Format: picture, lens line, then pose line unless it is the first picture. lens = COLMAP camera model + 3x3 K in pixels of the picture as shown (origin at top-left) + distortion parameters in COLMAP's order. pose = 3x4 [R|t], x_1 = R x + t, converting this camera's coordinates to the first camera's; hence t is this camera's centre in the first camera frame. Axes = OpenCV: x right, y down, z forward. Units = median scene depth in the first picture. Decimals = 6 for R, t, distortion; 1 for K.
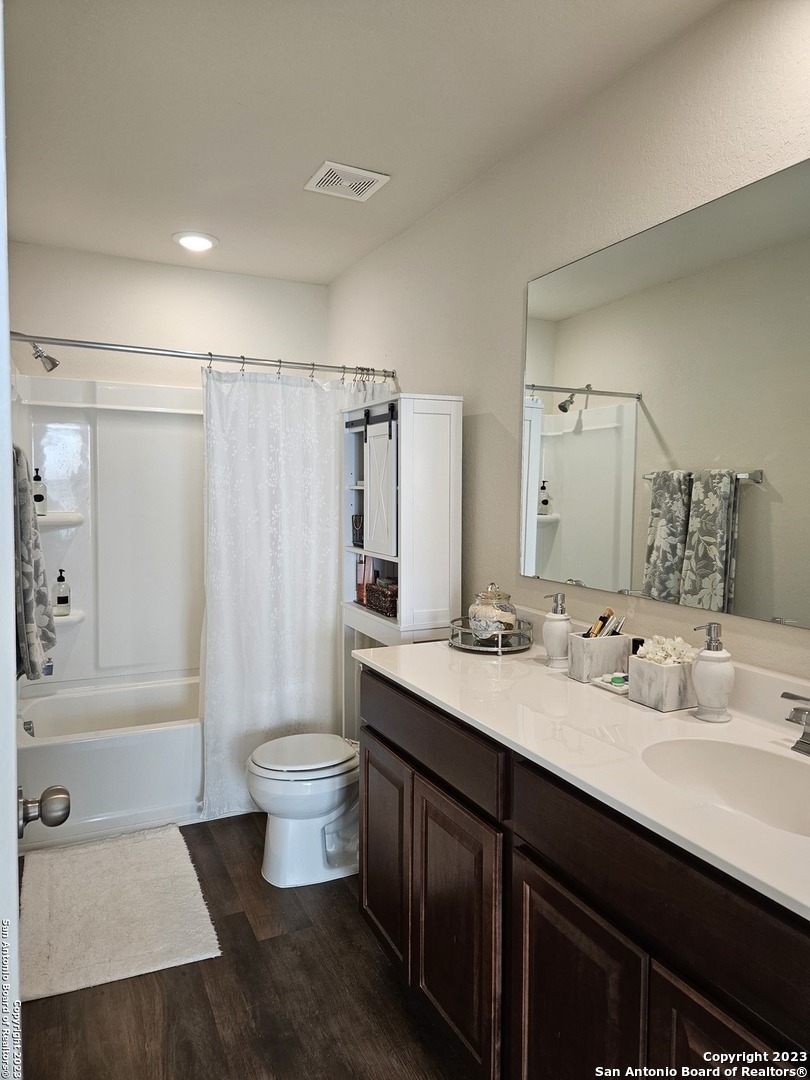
lens RADIAL K [[710.1, 0, 405.0], [0, 710.1, 540.0], [0, 0, 1]] dist [0.073465, -0.062967]
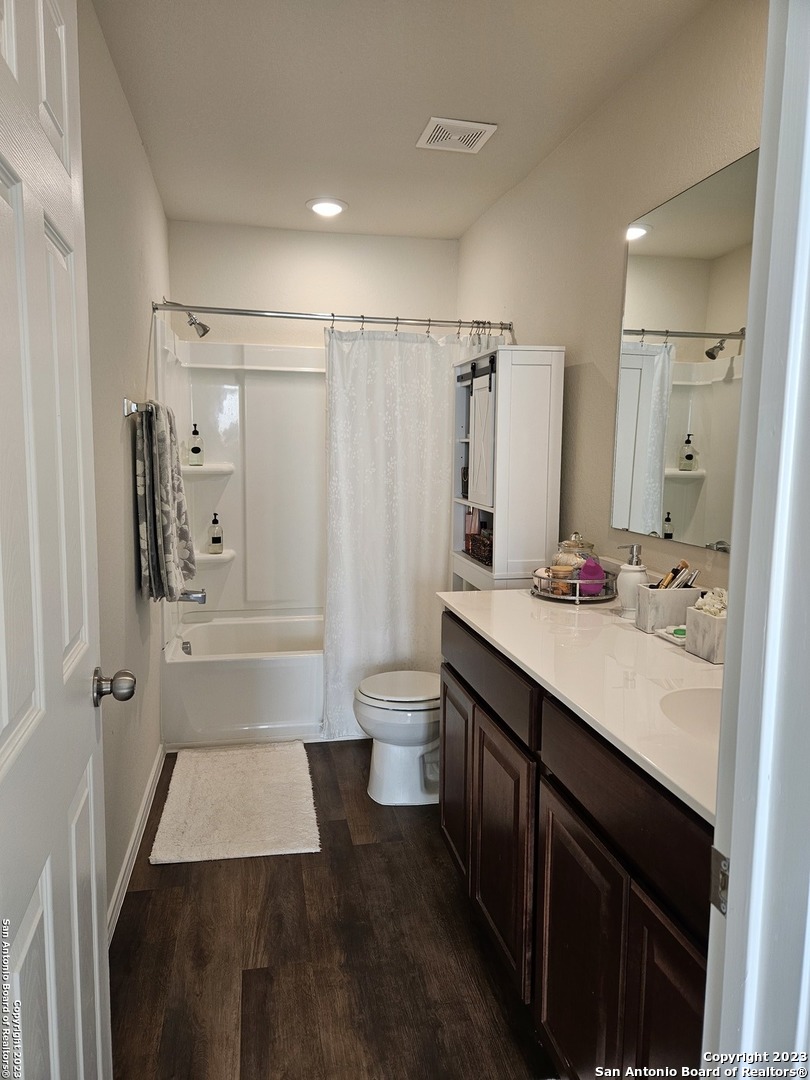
lens RADIAL K [[710.1, 0, 405.0], [0, 710.1, 540.0], [0, 0, 1]] dist [0.073465, -0.062967]
pose [[0.969944, 0.033345, -0.241033, 0.113658], [-0.019324, 0.997993, 0.060303, 0.011426], [0.242560, -0.053833, 0.968642, -0.032781]]
